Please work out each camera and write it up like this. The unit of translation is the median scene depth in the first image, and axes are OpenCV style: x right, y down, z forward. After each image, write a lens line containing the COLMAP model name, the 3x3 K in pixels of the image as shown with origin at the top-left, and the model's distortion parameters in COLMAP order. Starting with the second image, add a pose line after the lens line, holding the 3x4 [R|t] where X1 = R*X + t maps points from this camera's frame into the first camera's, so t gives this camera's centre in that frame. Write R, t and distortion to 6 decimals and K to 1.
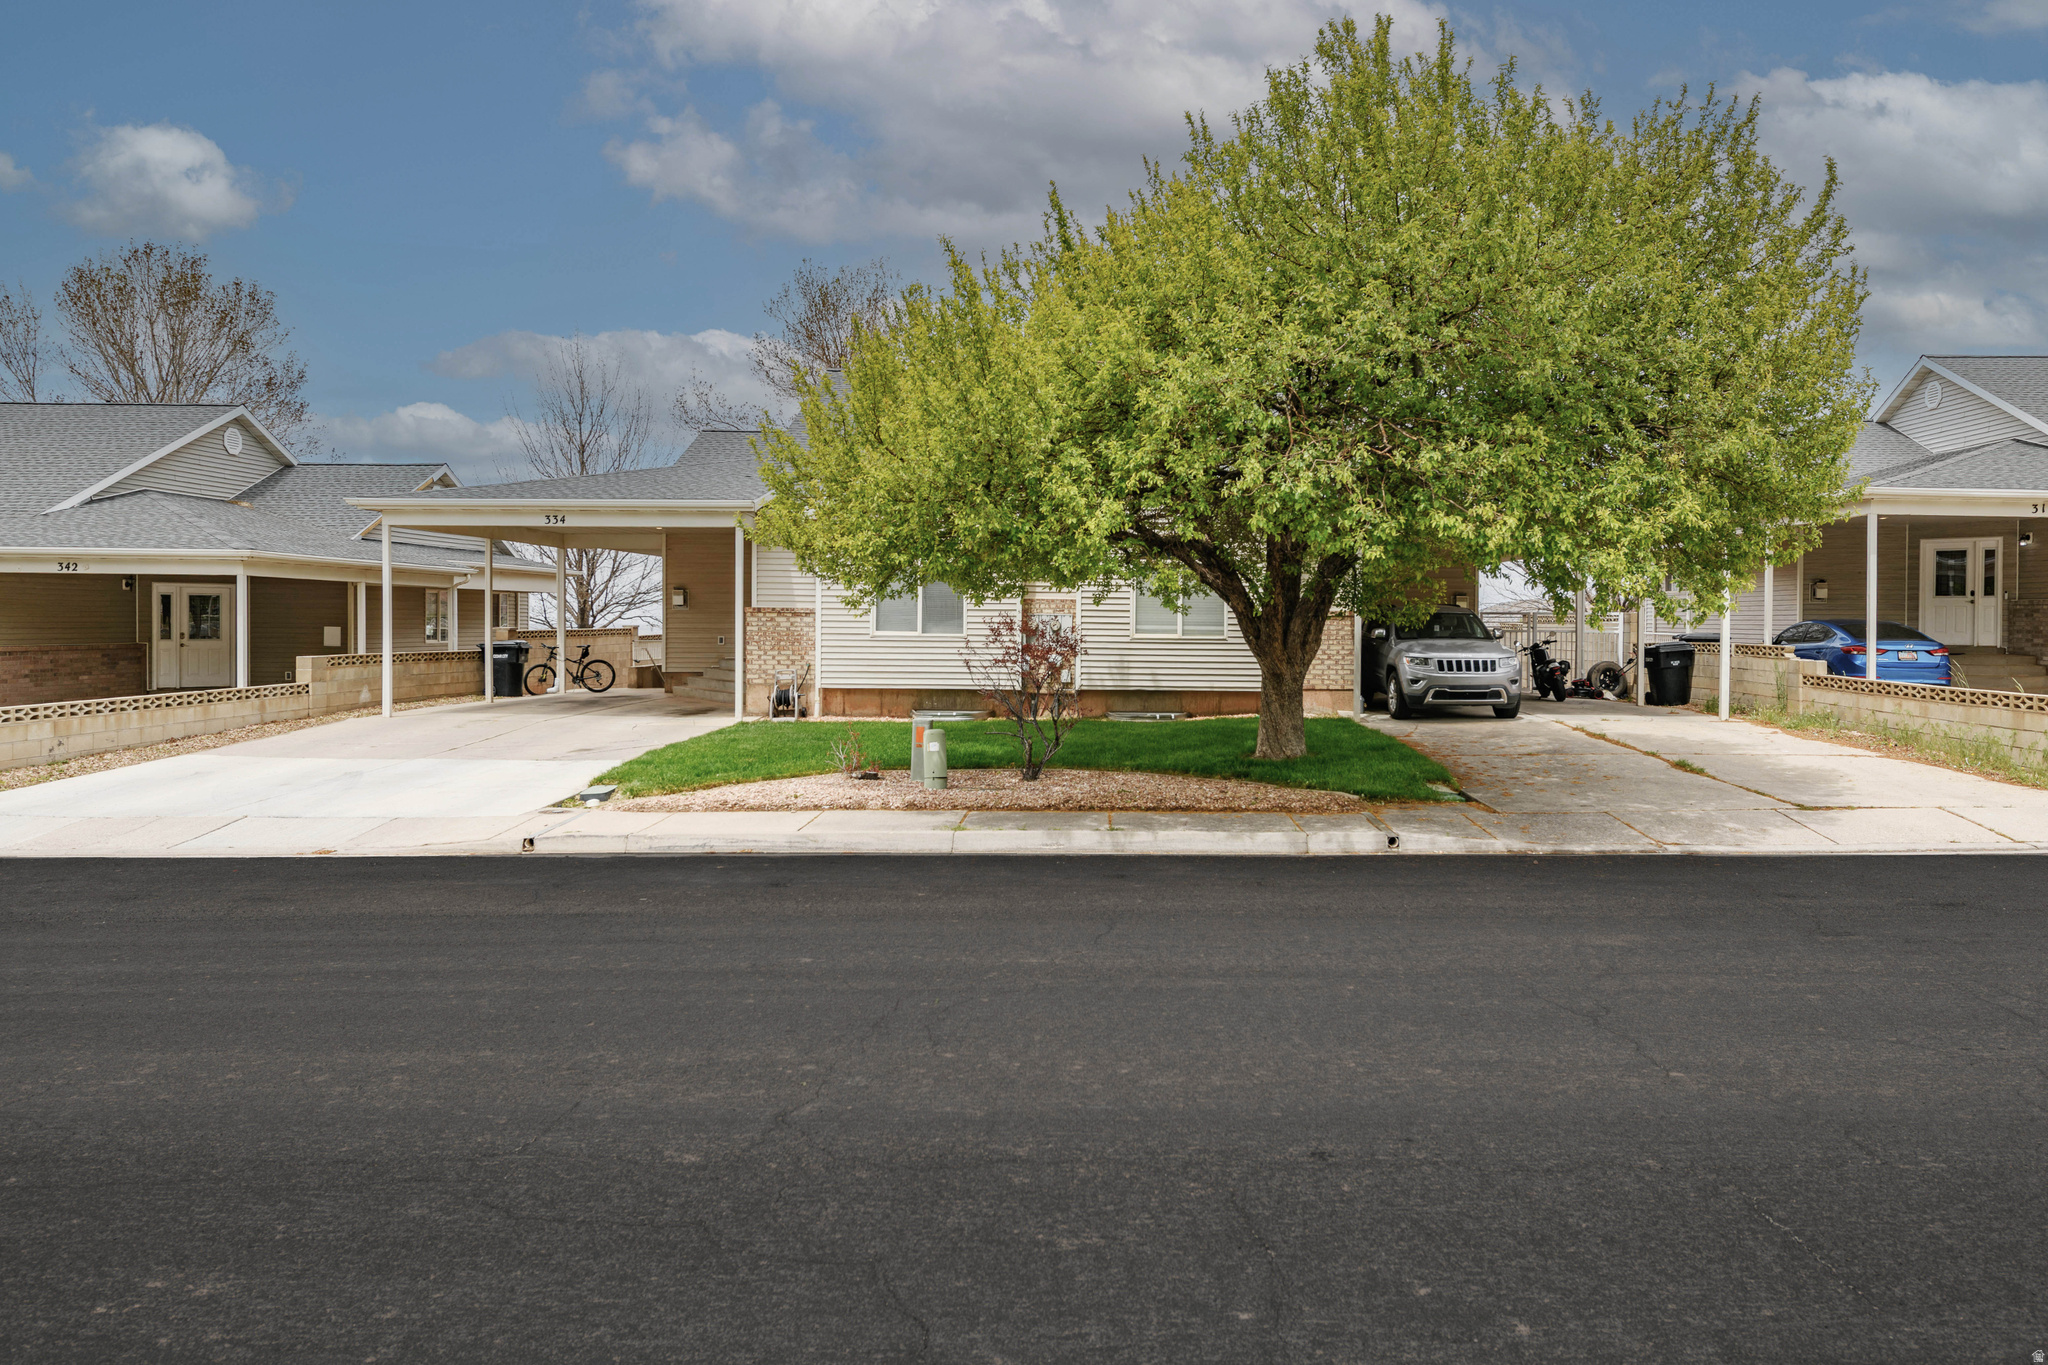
lens RADIAL K [[1531.5, 0, 1024.0], [0, 1531.5, 682.5], [0, 0, 1]] dist [0.003507, 0.001512]
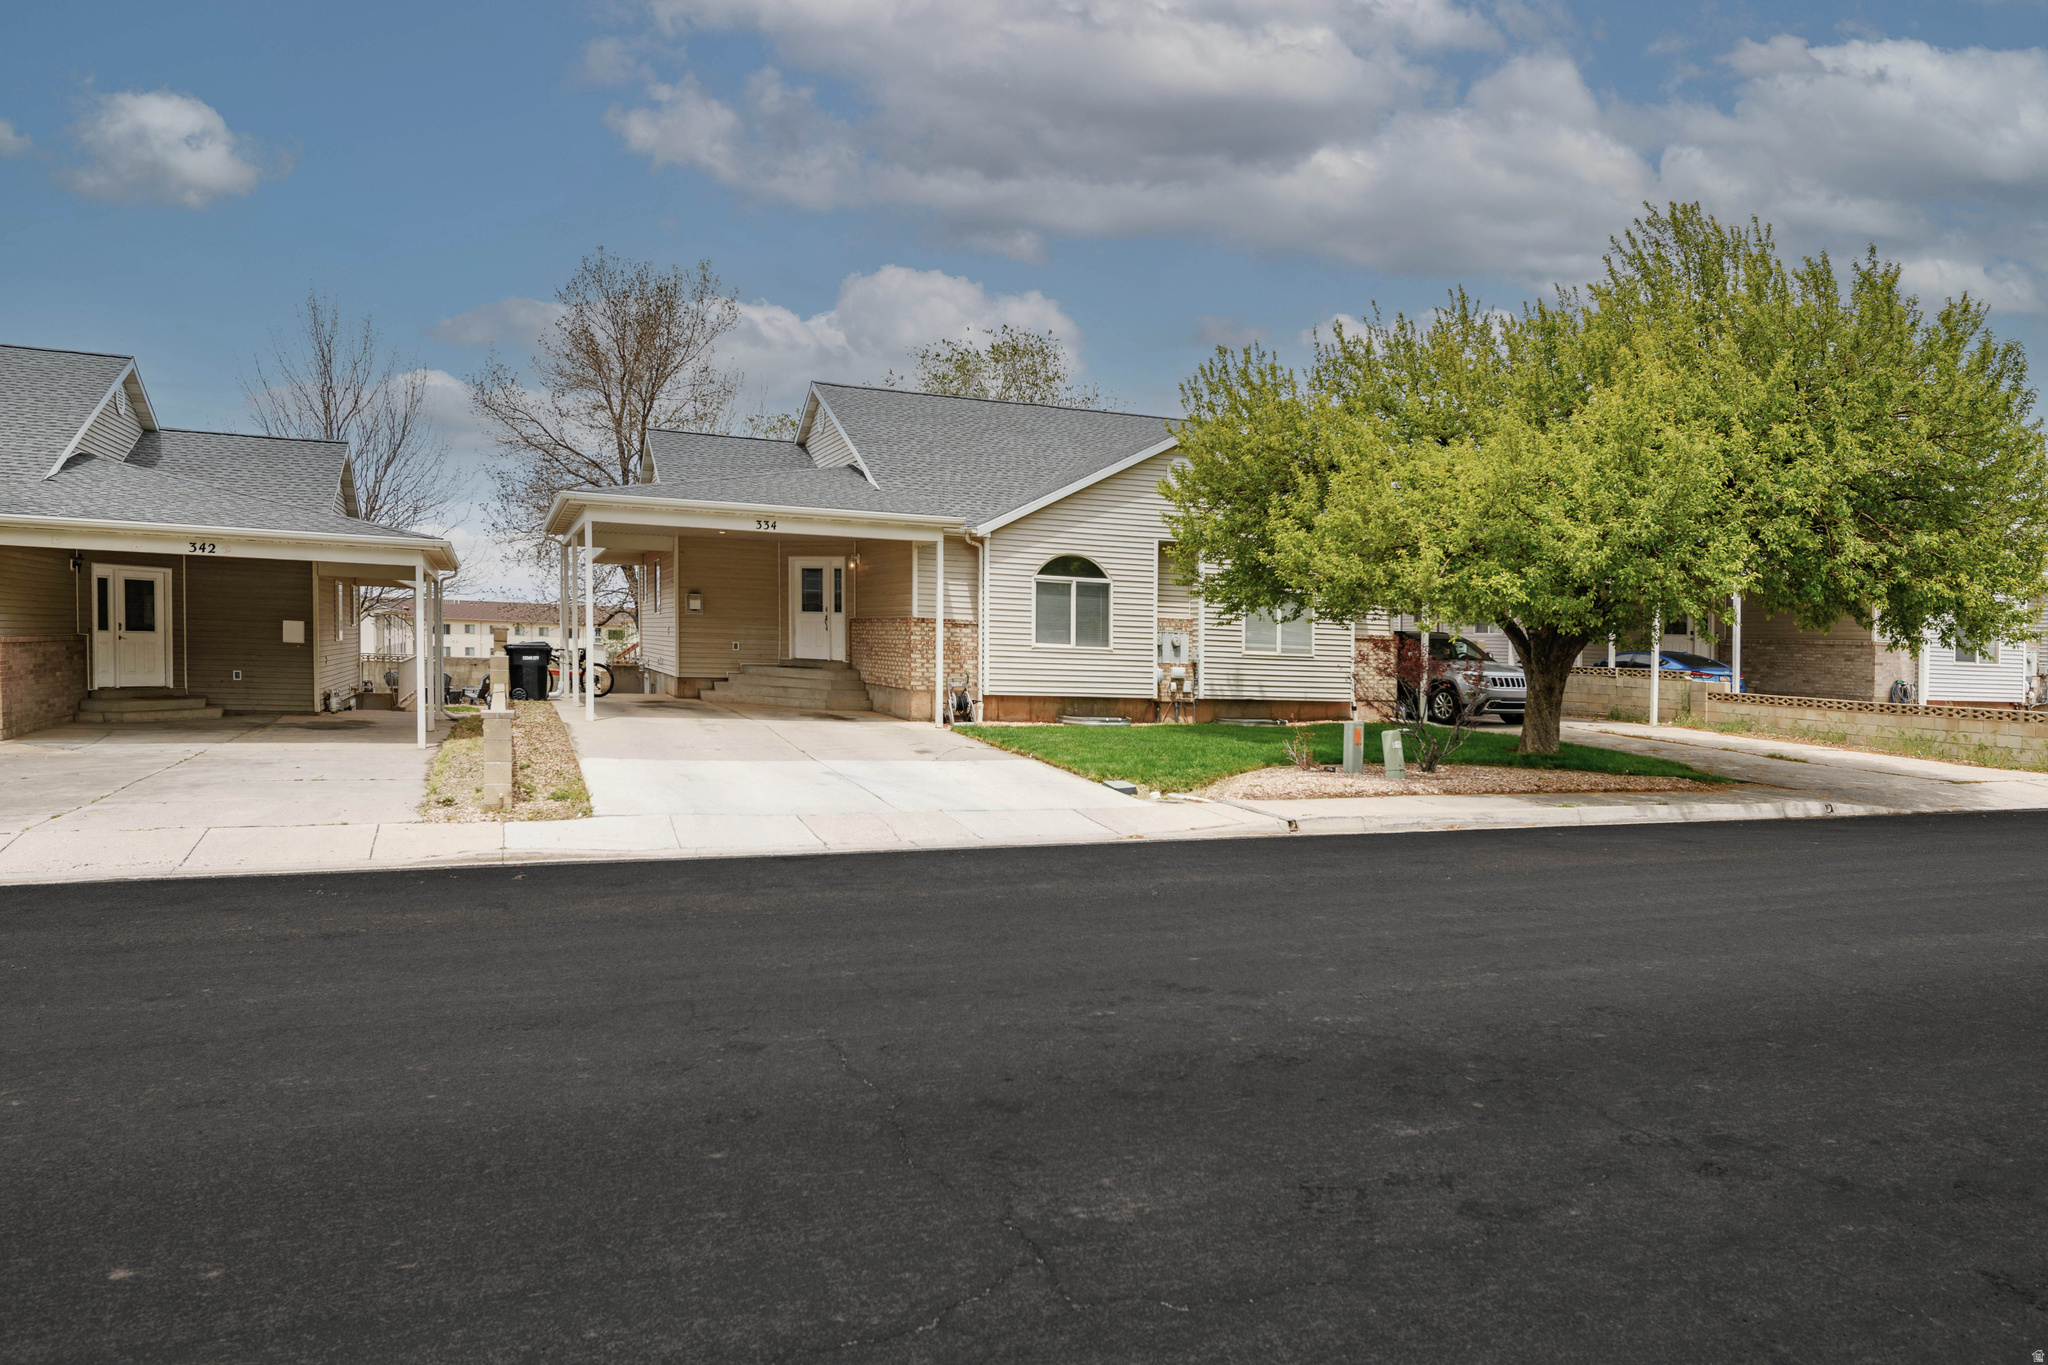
lens RADIAL K [[1531.5, 0, 1024.0], [0, 1531.5, 682.5], [0, 0, 1]] dist [0.003507, 0.001512]
pose [[0.911957, 0.013419, 0.410066, -0.557011], [-0.010130, 0.999897, -0.010194, 0.005671], [-0.410160, 0.005143, 0.911999, 0.011447]]
